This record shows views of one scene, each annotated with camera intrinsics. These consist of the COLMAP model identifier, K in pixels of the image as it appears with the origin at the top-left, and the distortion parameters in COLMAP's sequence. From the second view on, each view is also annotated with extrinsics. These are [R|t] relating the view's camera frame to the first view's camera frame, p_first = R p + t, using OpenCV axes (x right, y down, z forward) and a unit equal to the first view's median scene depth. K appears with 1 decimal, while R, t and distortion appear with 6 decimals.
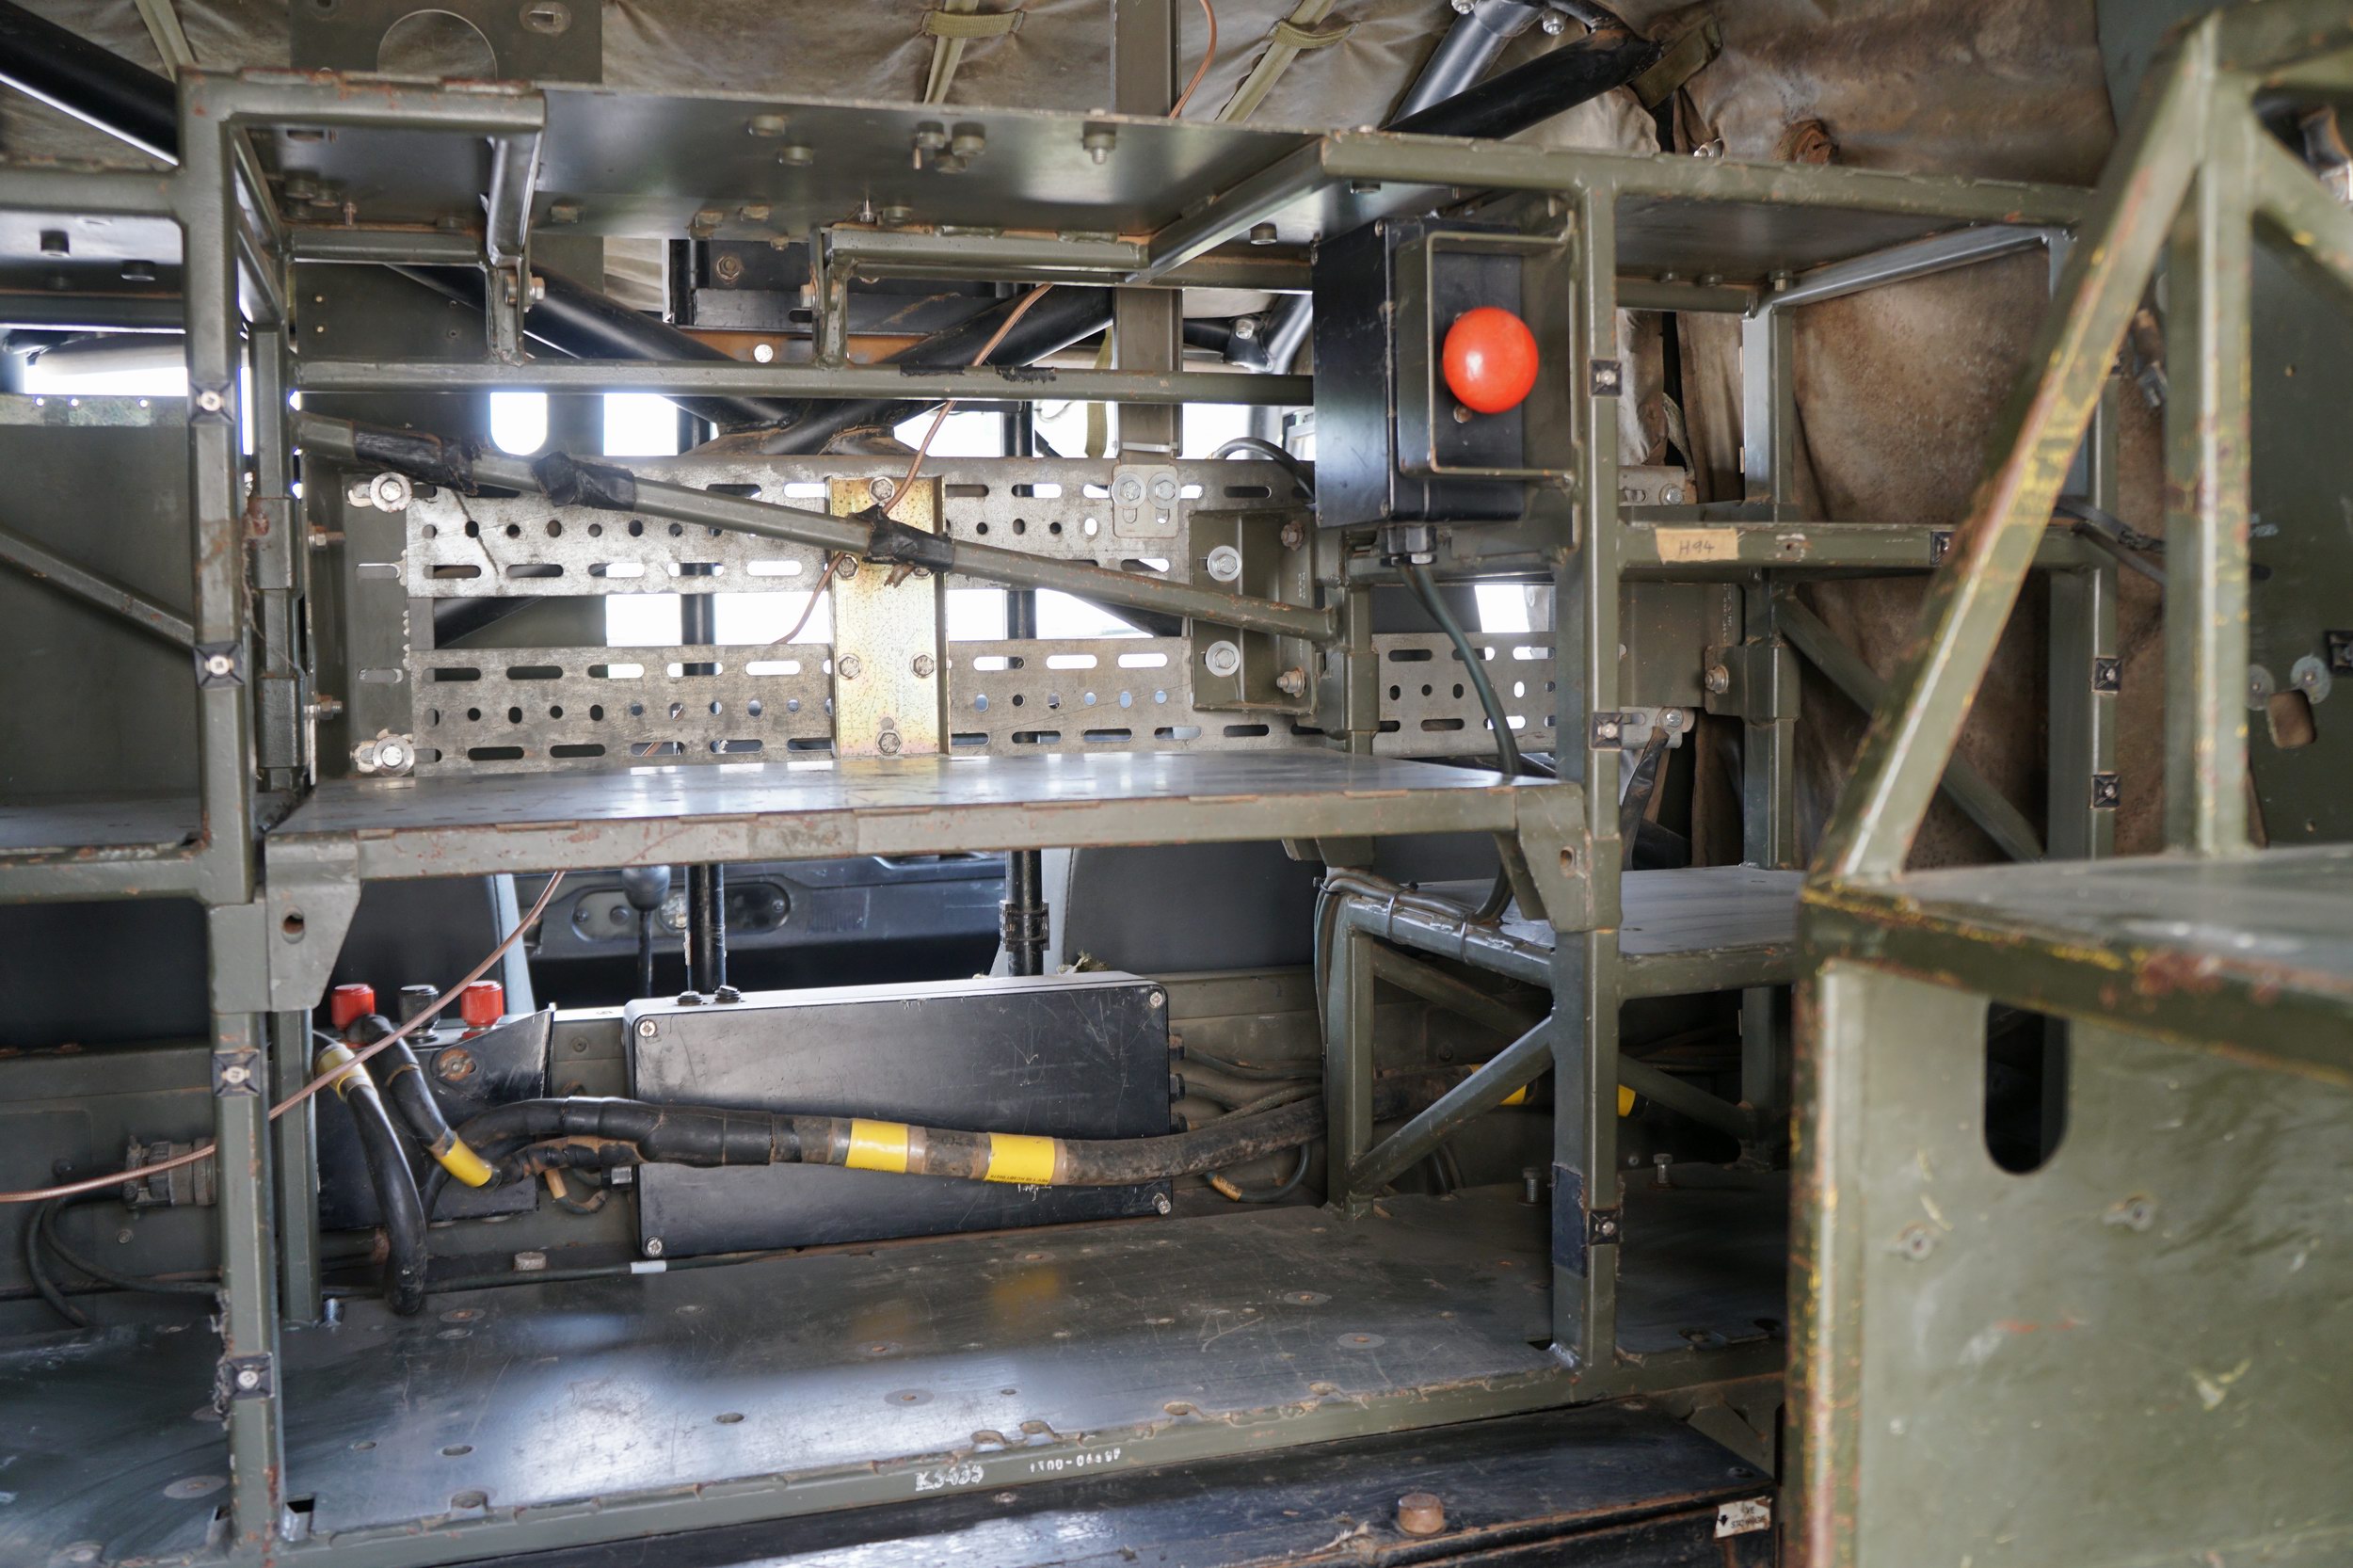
lens RADIAL K [[2141.0, 0, 1176.5], [0, 2141.0, 784.0], [0, 0, 1]] dist [-0.137224, 0.206163]
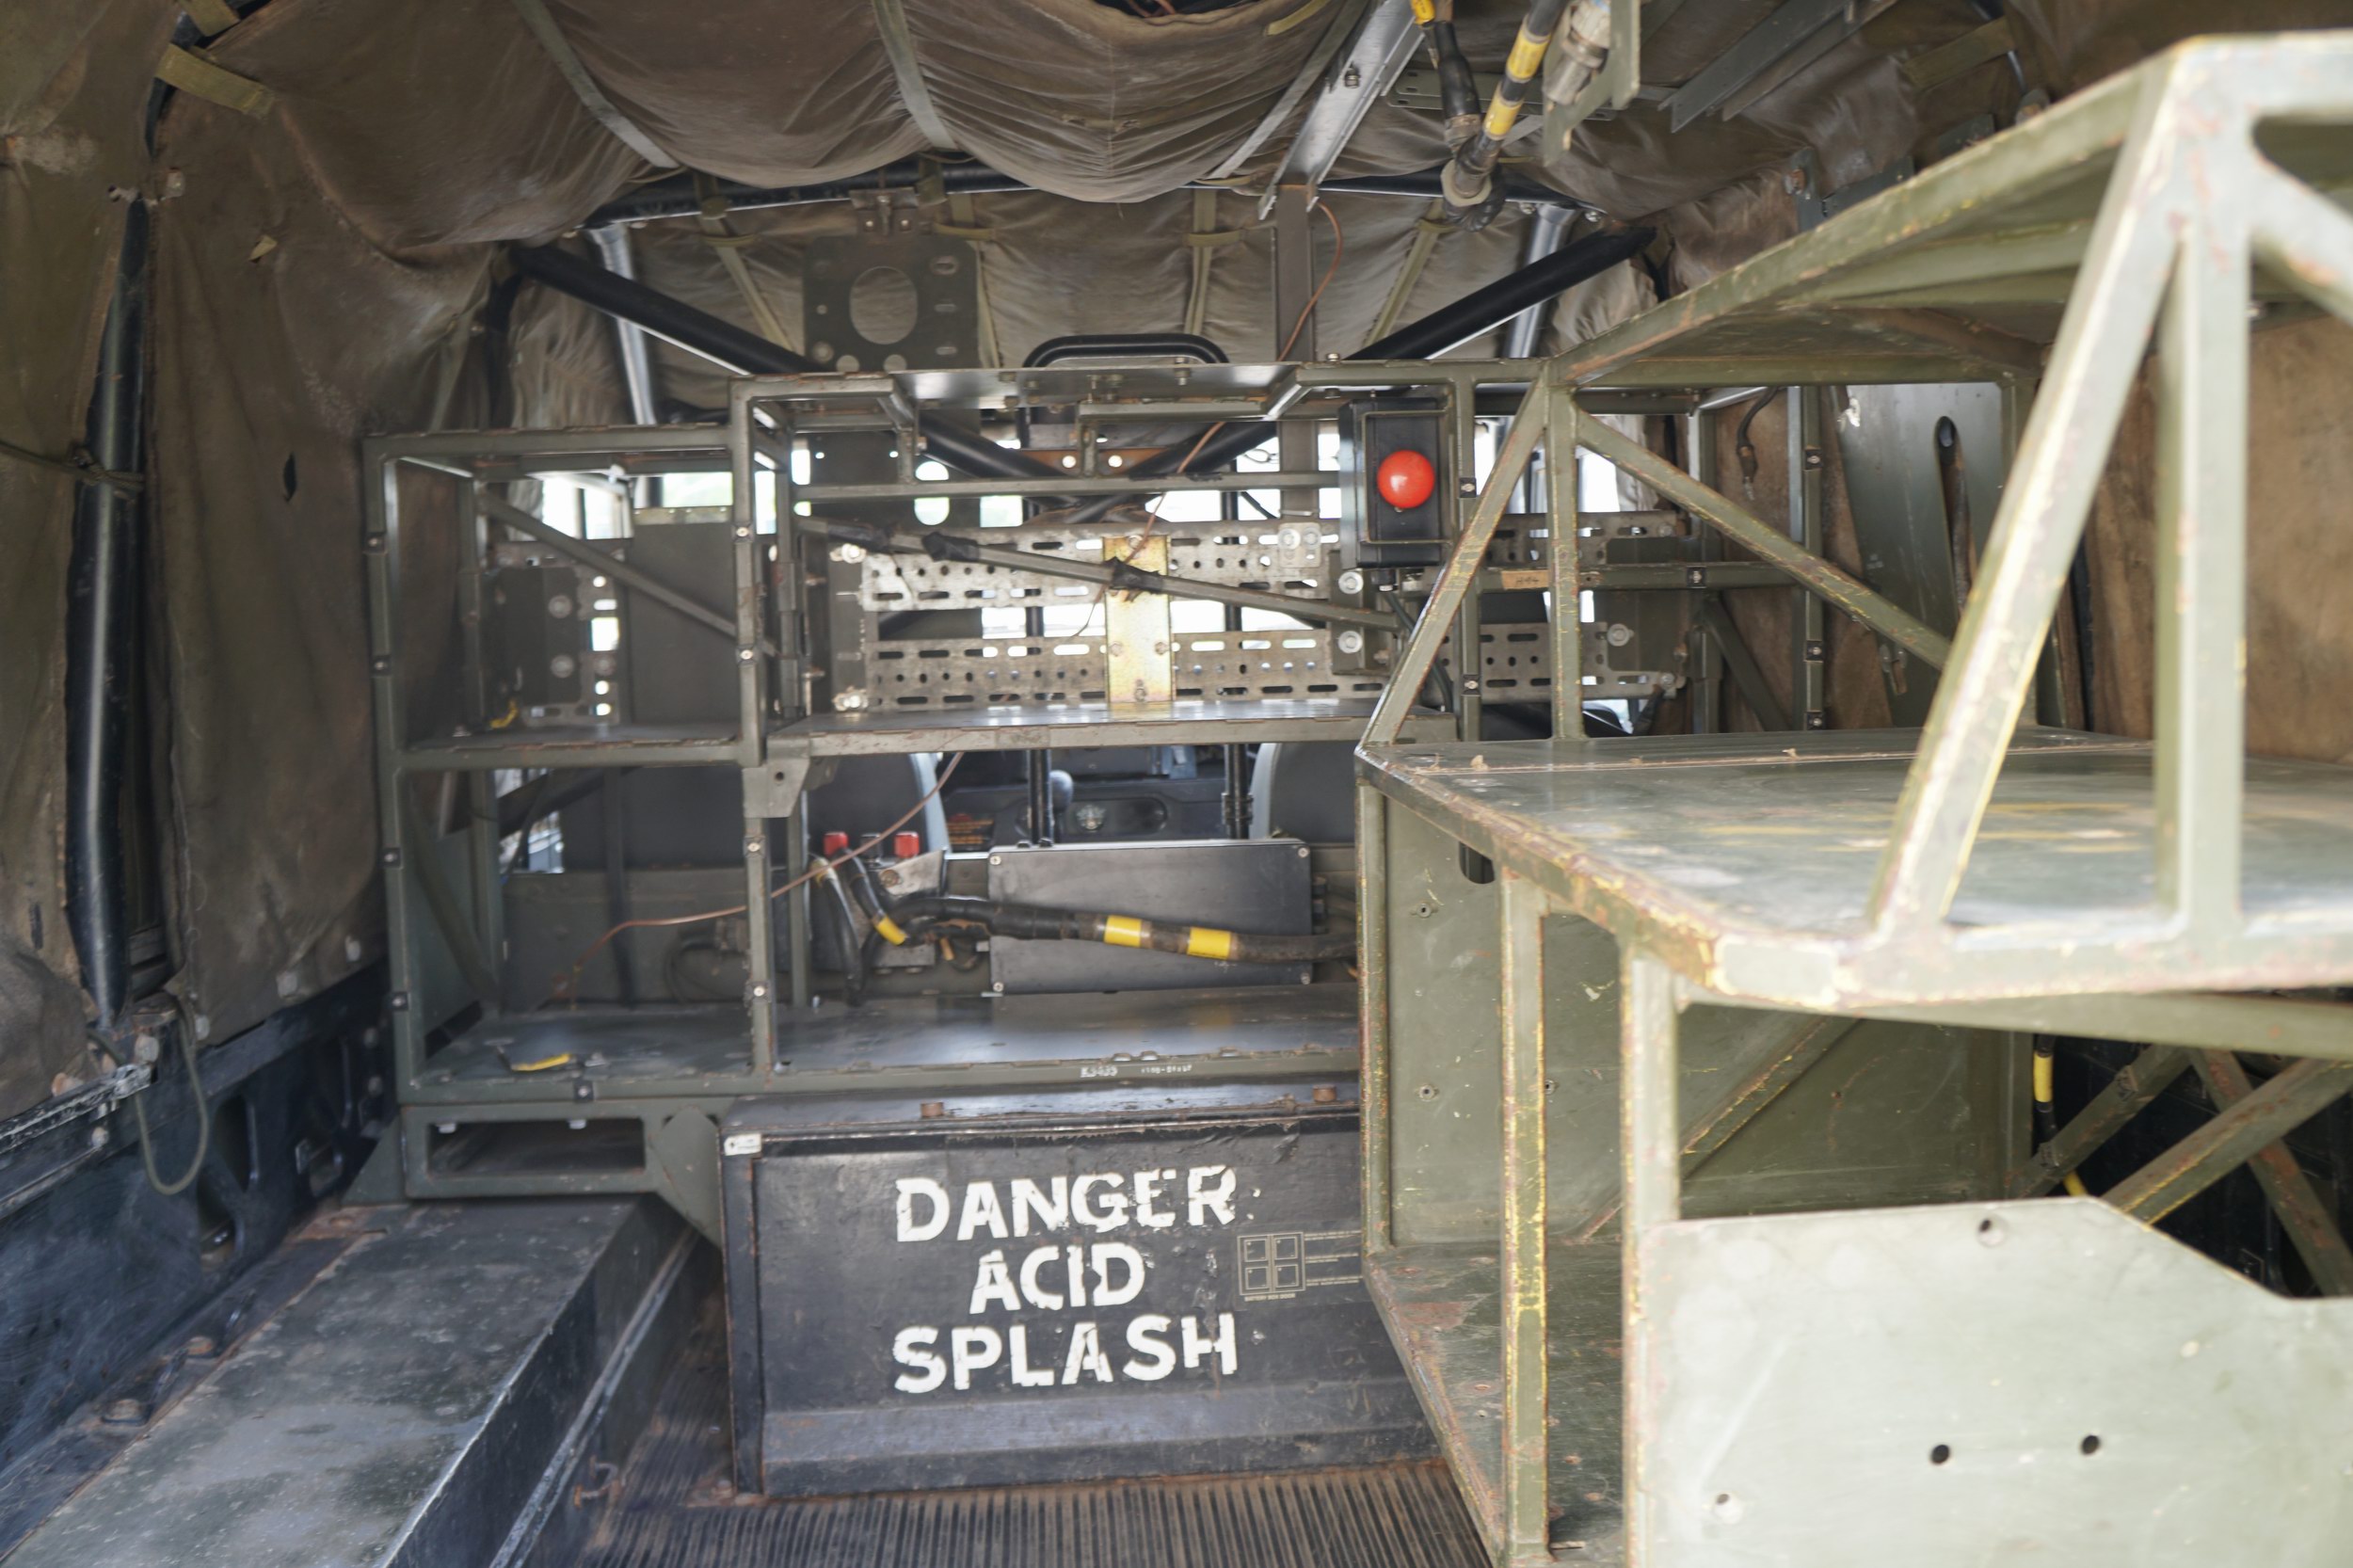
lens RADIAL K [[2141.0, 0, 1176.5], [0, 2141.0, 784.0], [0, 0, 1]] dist [-0.137224, 0.206163]
pose [[0.964322, 0.009181, -0.264571, 0.350421], [-0.004929, 0.999848, 0.016732, 0.023746], [0.264685, -0.014831, 0.964221, -0.633658]]
